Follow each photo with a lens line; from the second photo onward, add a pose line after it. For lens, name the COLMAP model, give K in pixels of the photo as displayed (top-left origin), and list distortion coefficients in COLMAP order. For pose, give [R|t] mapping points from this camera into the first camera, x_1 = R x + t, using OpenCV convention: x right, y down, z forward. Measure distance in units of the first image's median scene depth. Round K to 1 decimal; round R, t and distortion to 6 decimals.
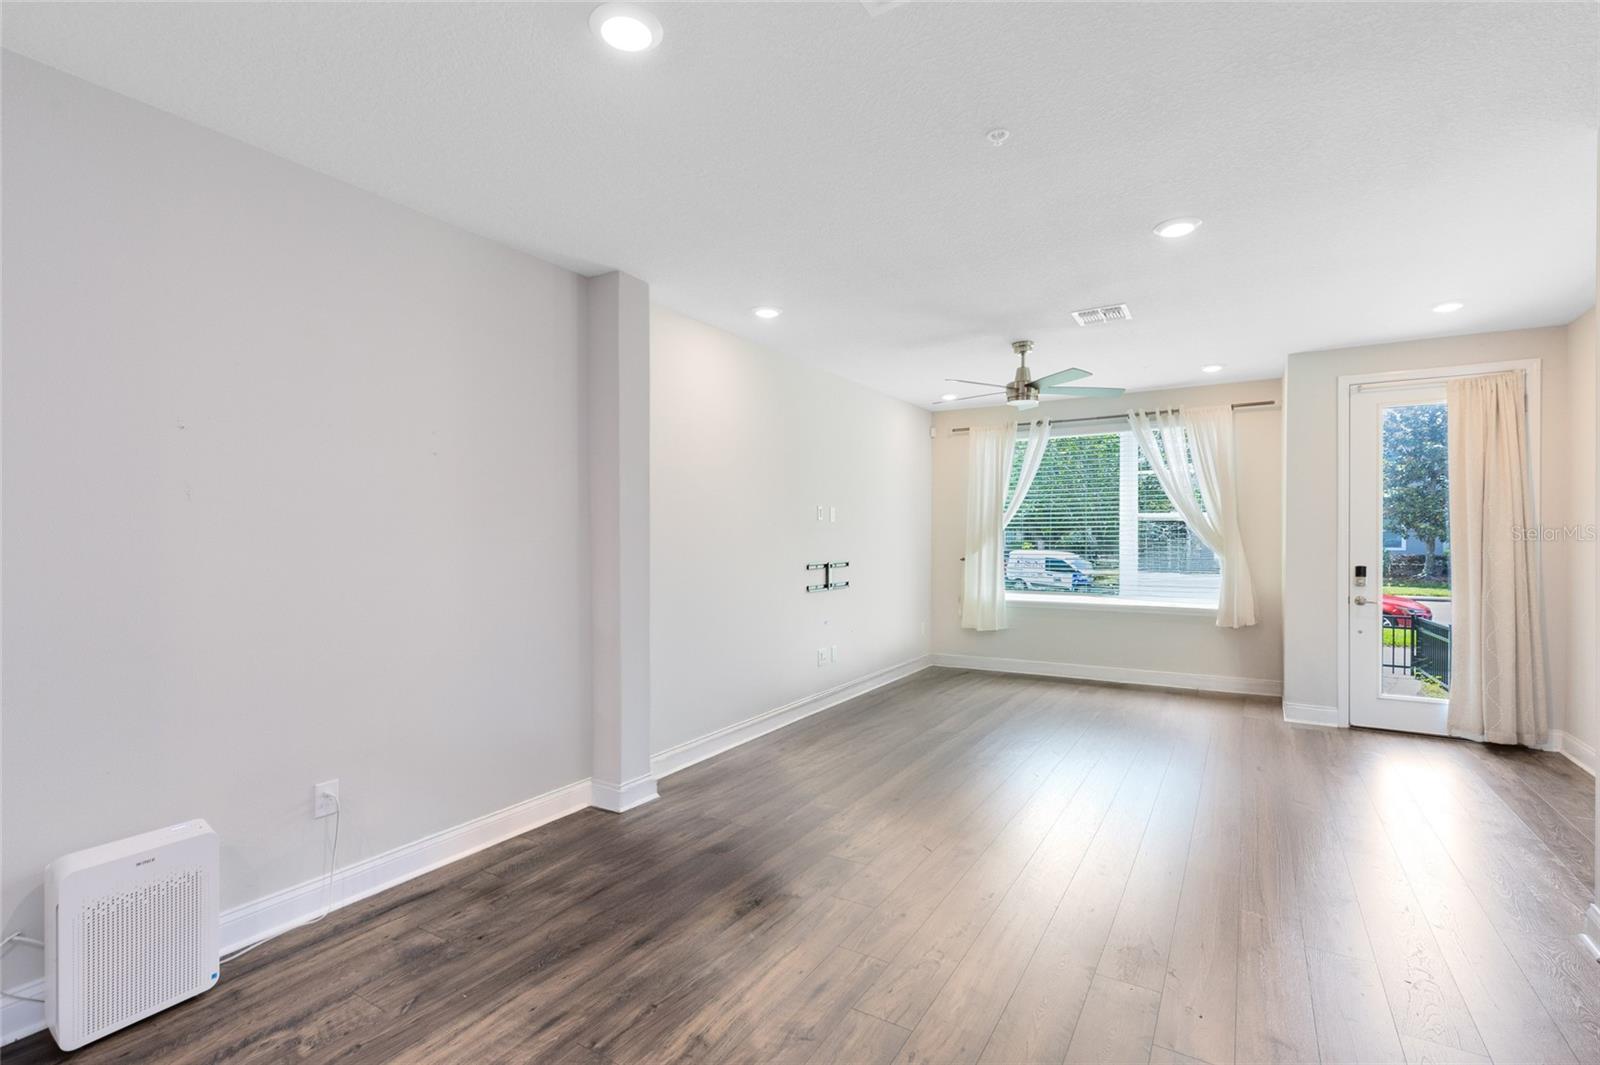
lens RADIAL K [[724.5, 0, 798.9], [0, 724.5, 540.5], [0, 0, 1]] dist [0.001448, -0.000066]
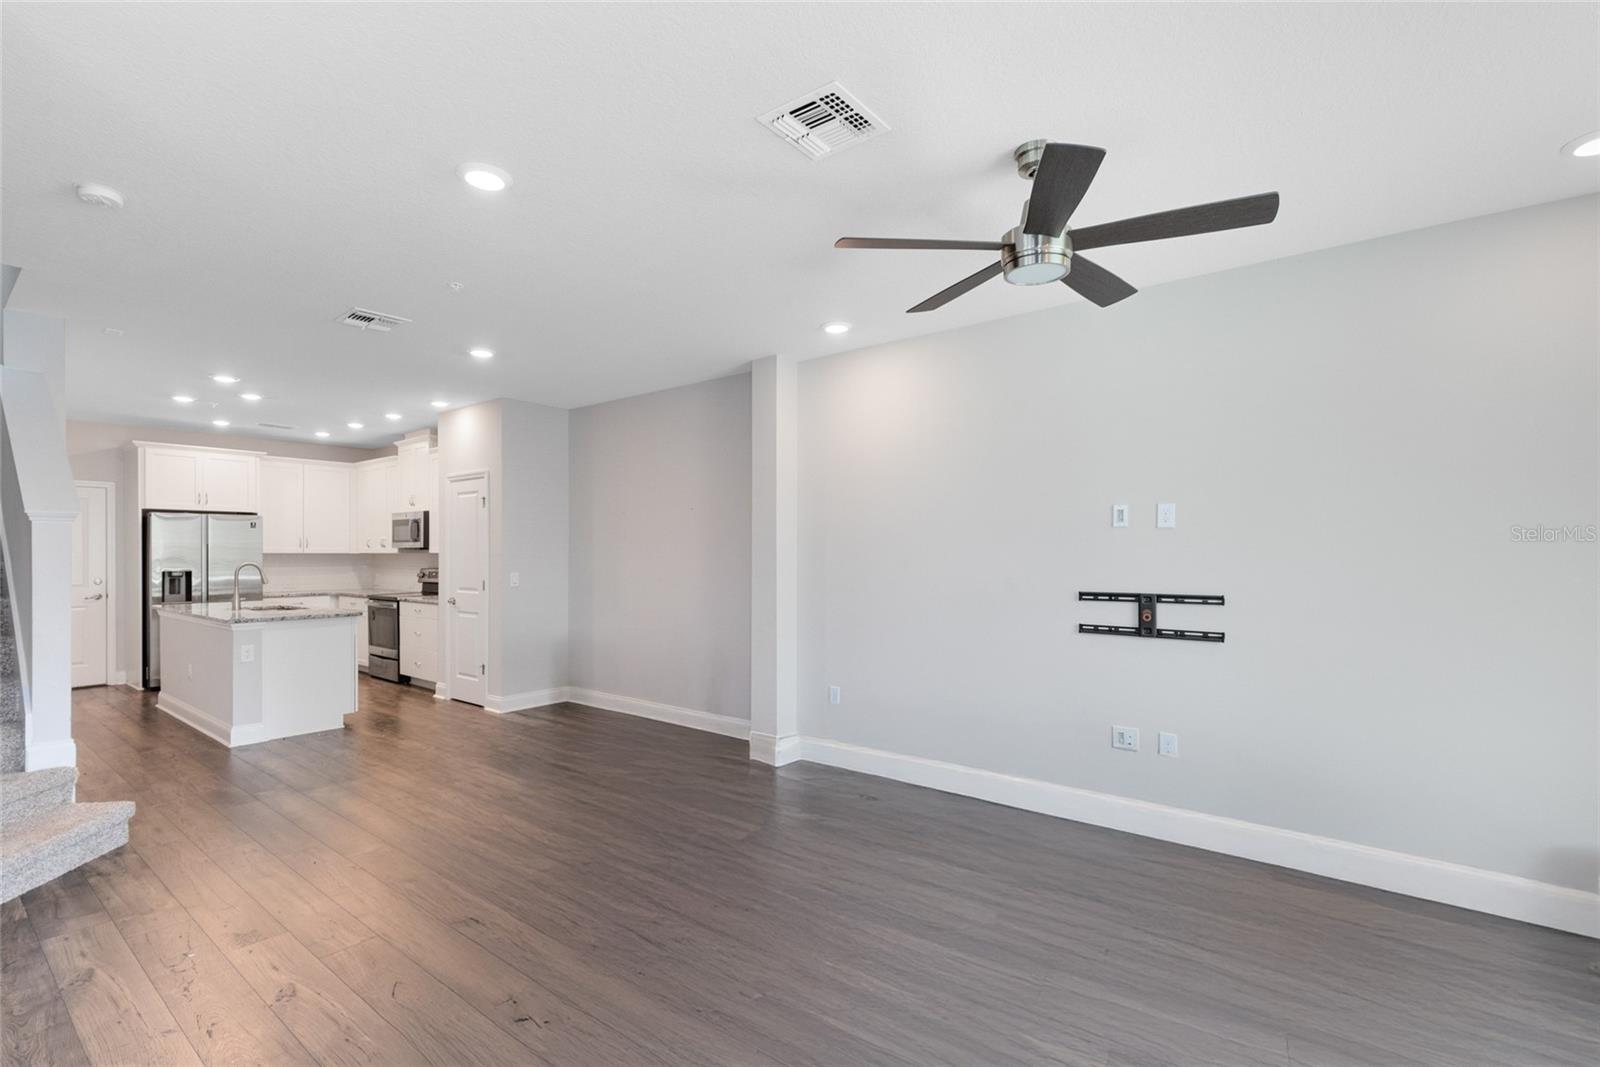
lens RADIAL K [[725.2, 0, 799.6], [0, 725.2, 553.9], [0, 0, 1]] dist [0.001200, 0.000363]
pose [[-0.115280, 0.003574, -0.993327, 0.718497], [-0.003162, 0.999987, 0.003965, -0.005476], [0.993328, 0.003598, -0.115267, 0.802735]]
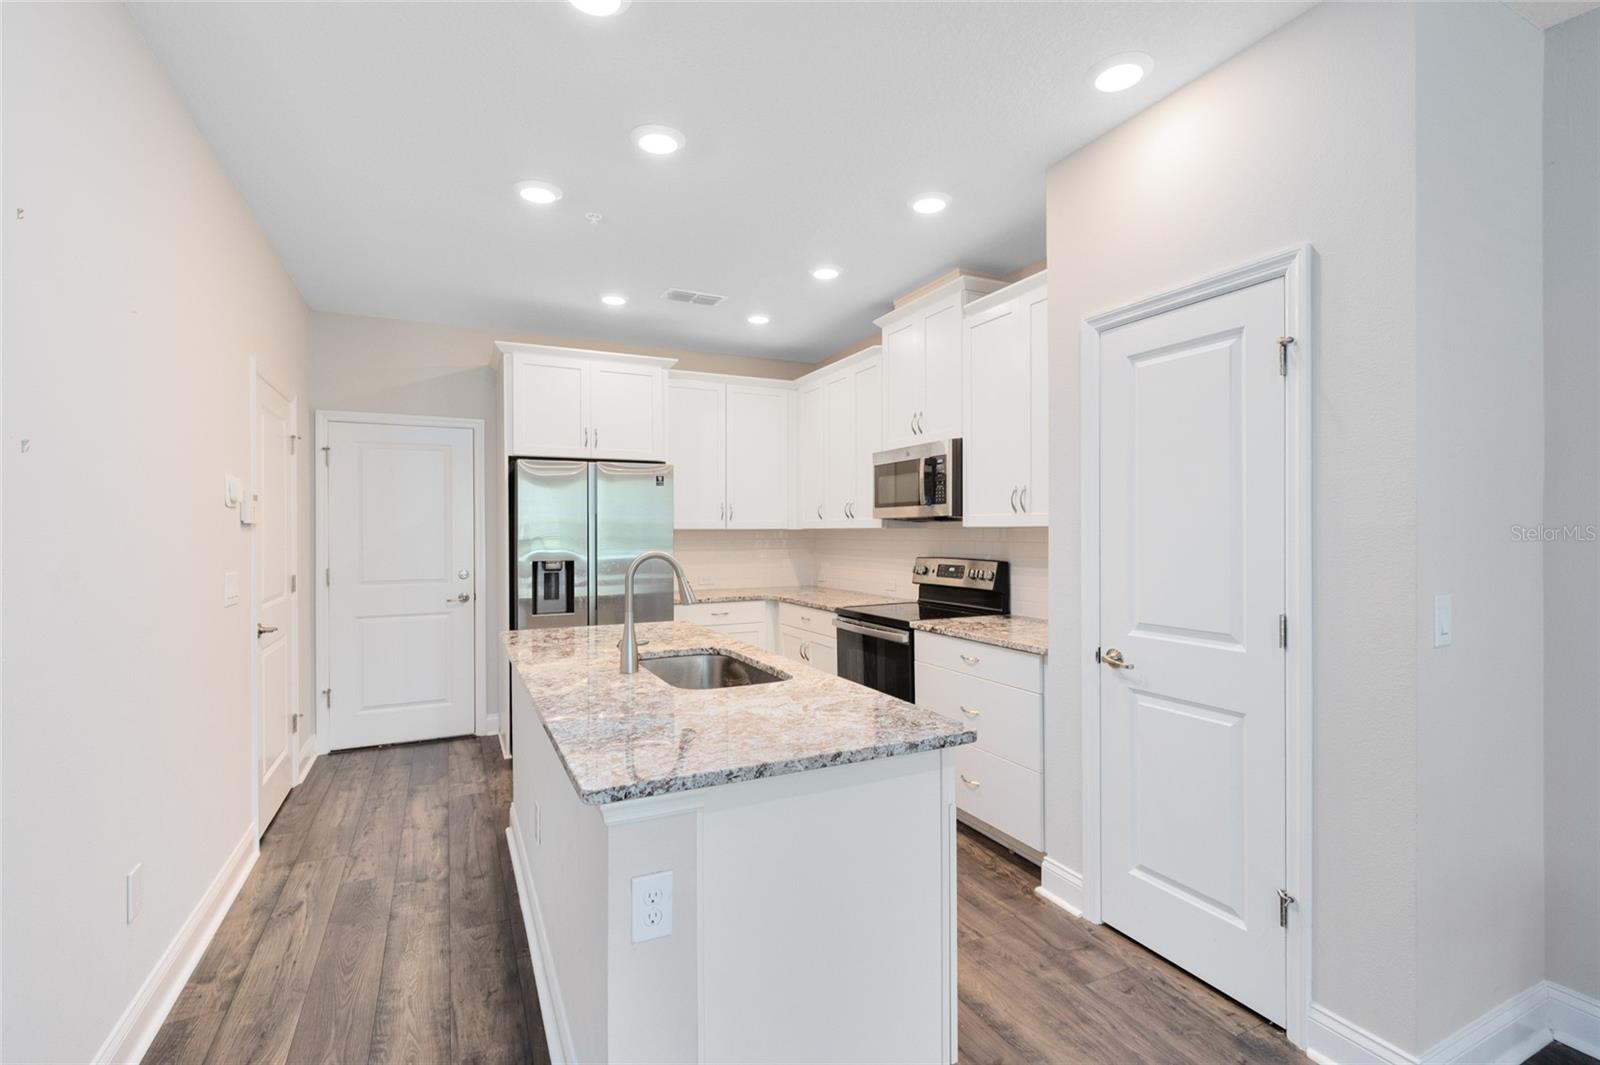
lens RADIAL K [[728.4, 0, 802.2], [0, 728.4, 529.1], [0, 0, 1]] dist [0.005125, 0.000249]
pose [[-0.533333, 0.003902, -0.845896, 0.064533], [0.002482, 0.999992, 0.003047, -0.000201], [0.845902, -0.000474, -0.533339, 0.173757]]
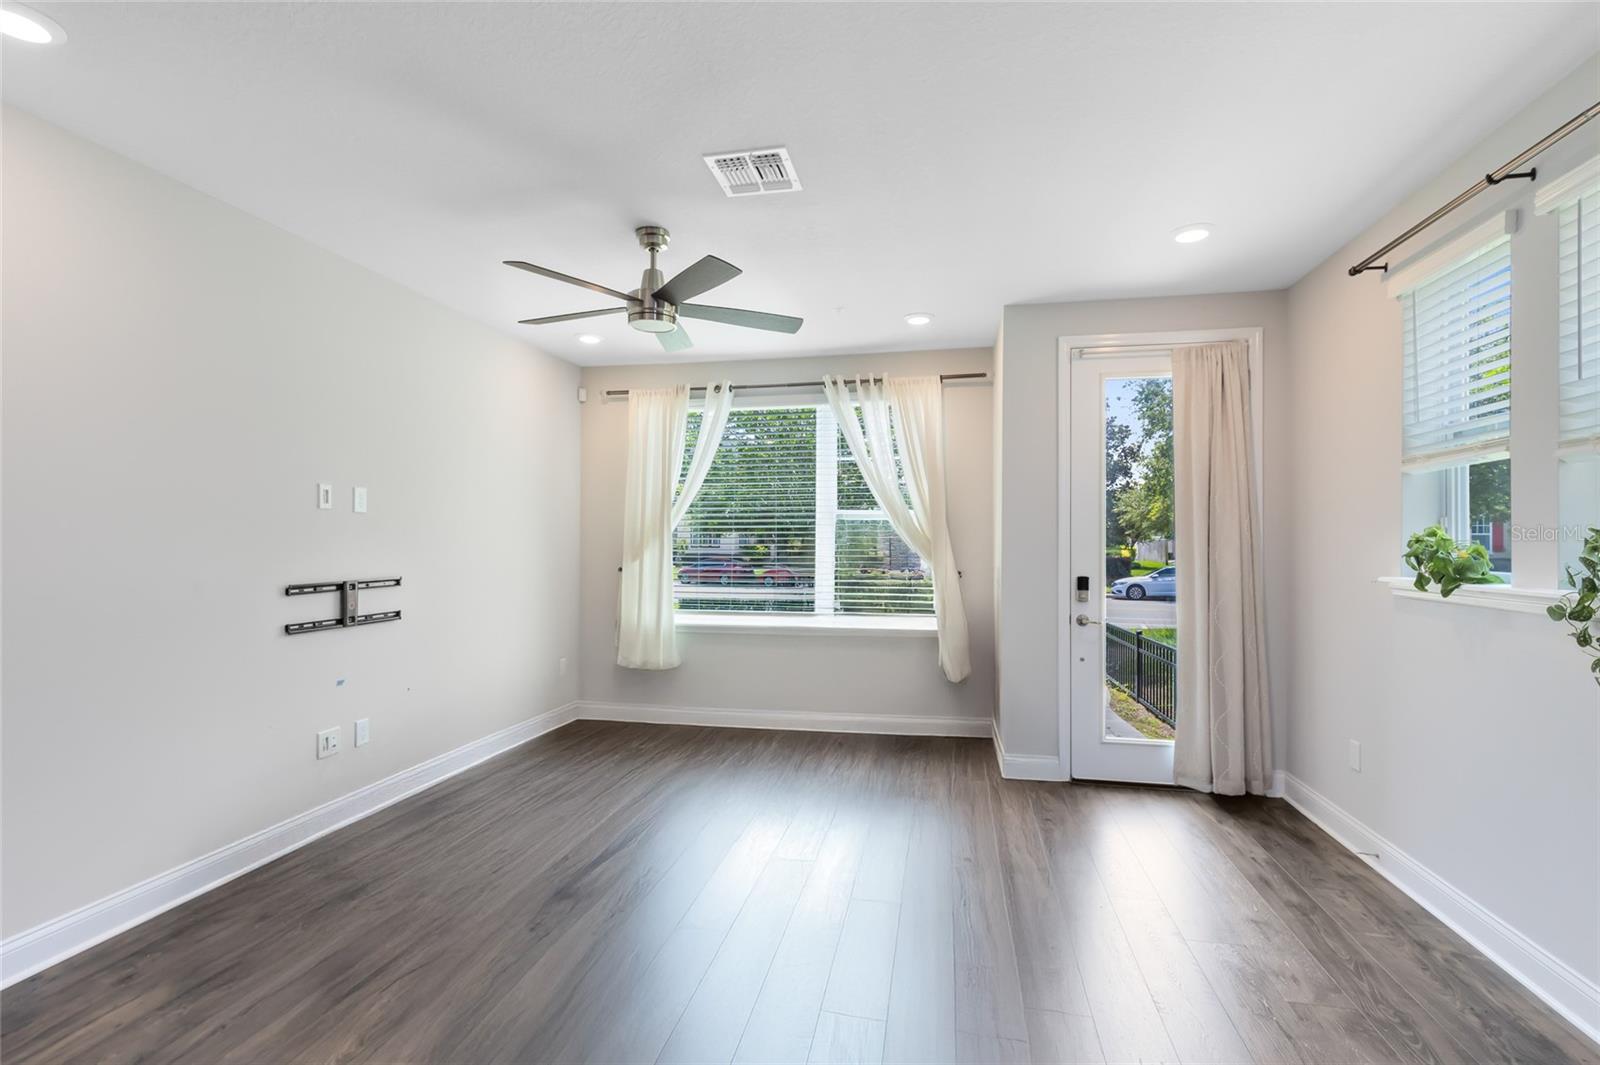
lens RADIAL K [[736.4, 0, 800.0], [0, 736.4, 532.5], [0, 0, 1]] dist [-0.000117, -0.000184]
pose [[0.938517, 0.006563, 0.345170, 0.186442], [-0.001584, 0.999891, -0.014703, -0.000985], [-0.345229, 0.013252, 0.938425, 0.317311]]
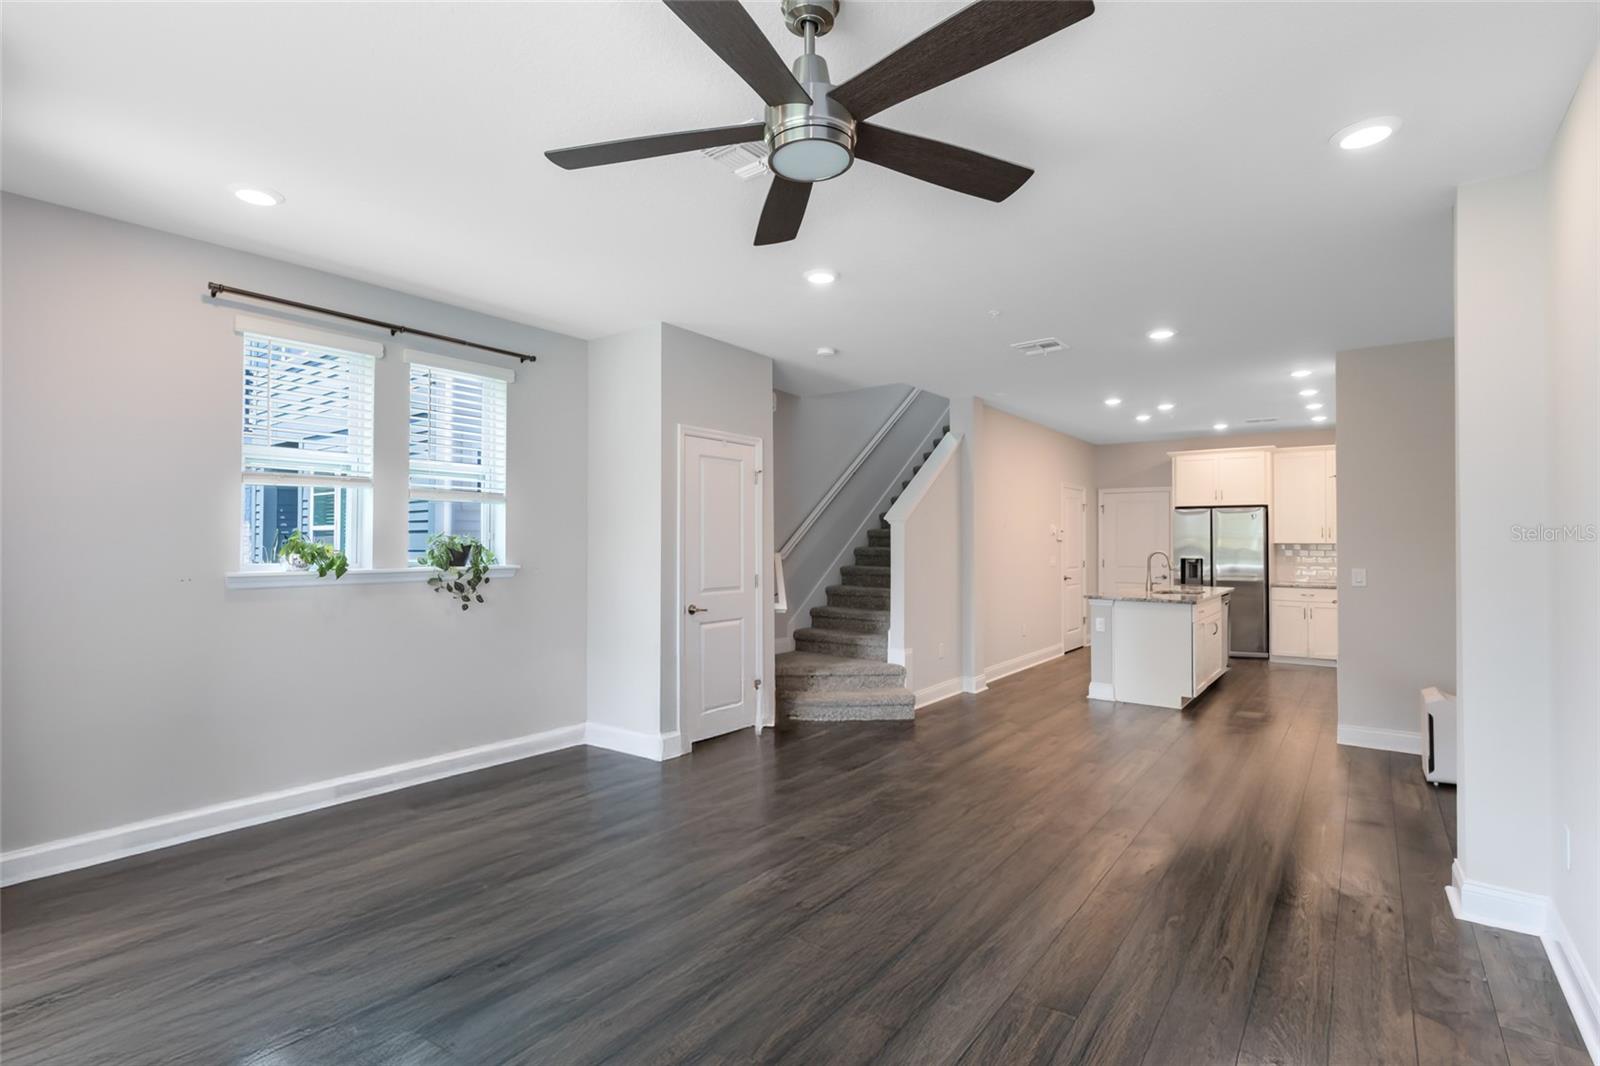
lens RADIAL K [[757.7, 0, 795.0], [0, 757.7, 536.5], [0, 0, 1]] dist [0.001933, 0.000114]
pose [[-0.995928, -0.000615, 0.090152, 0.251979], [-0.000911, 0.999994, -0.003247, -0.005708], [-0.090150, -0.003315, -0.995923, 1.218162]]
